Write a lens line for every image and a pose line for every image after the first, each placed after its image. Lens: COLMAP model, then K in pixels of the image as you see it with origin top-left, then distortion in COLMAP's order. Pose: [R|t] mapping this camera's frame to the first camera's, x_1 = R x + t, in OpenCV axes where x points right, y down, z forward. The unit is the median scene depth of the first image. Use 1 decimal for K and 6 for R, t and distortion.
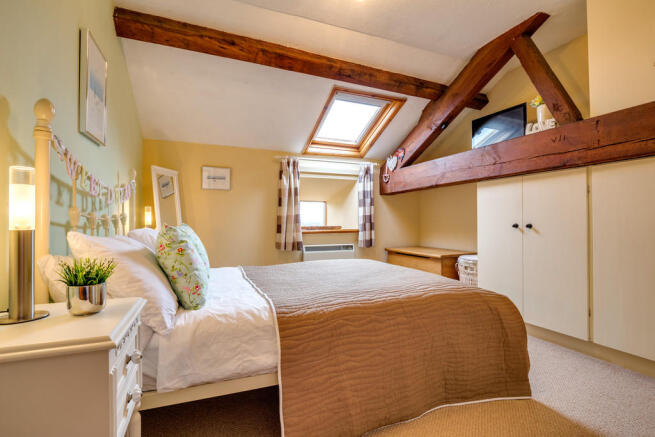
lens RADIAL K [[314.9, 0, 328.4], [0, 314.9, 216.1], [0, 0, 1]] dist [-0.005988, 0.000046]
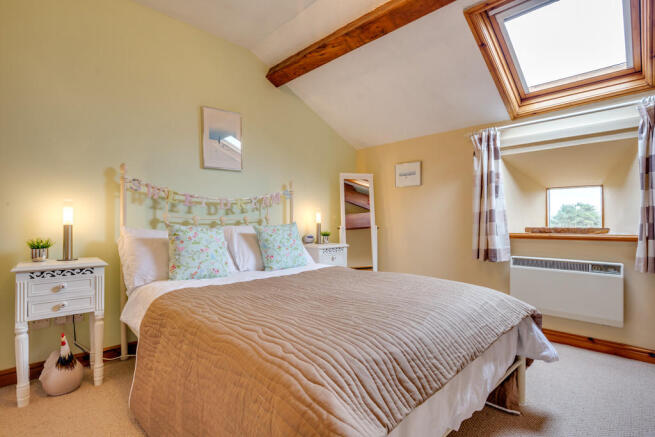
lens RADIAL K [[314.9, 0, 324.7], [0, 314.9, 219.9], [0, 0, 1]] dist [-0.005988, 0.000046]
pose [[0.366485, 0.000715, -0.930424, 0.417344], [0.017652, 0.999814, 0.007721, 0.004508], [0.930257, -0.019254, 0.366404, 0.398342]]
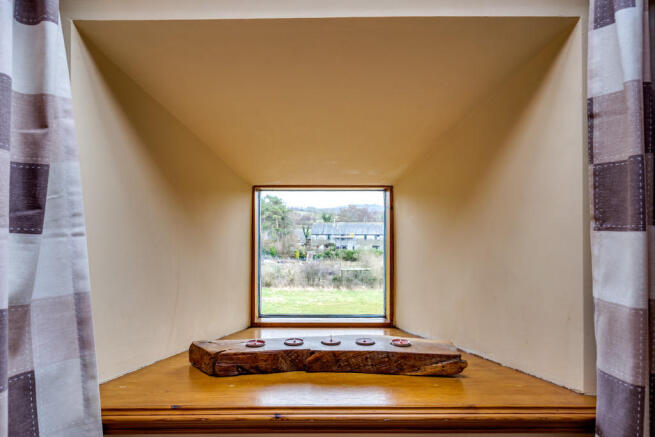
lens RADIAL K [[461.2, 0, 326.4], [0, 461.2, 217.4], [0, 0, 1]] dist [0.000372, 0.000140]
pose [[0.925782, 0.002472, -0.378051, 0.074928], [0.007640, 0.999652, 0.025245, -0.043454], [0.377982, -0.026260, 0.925441, 0.902125]]
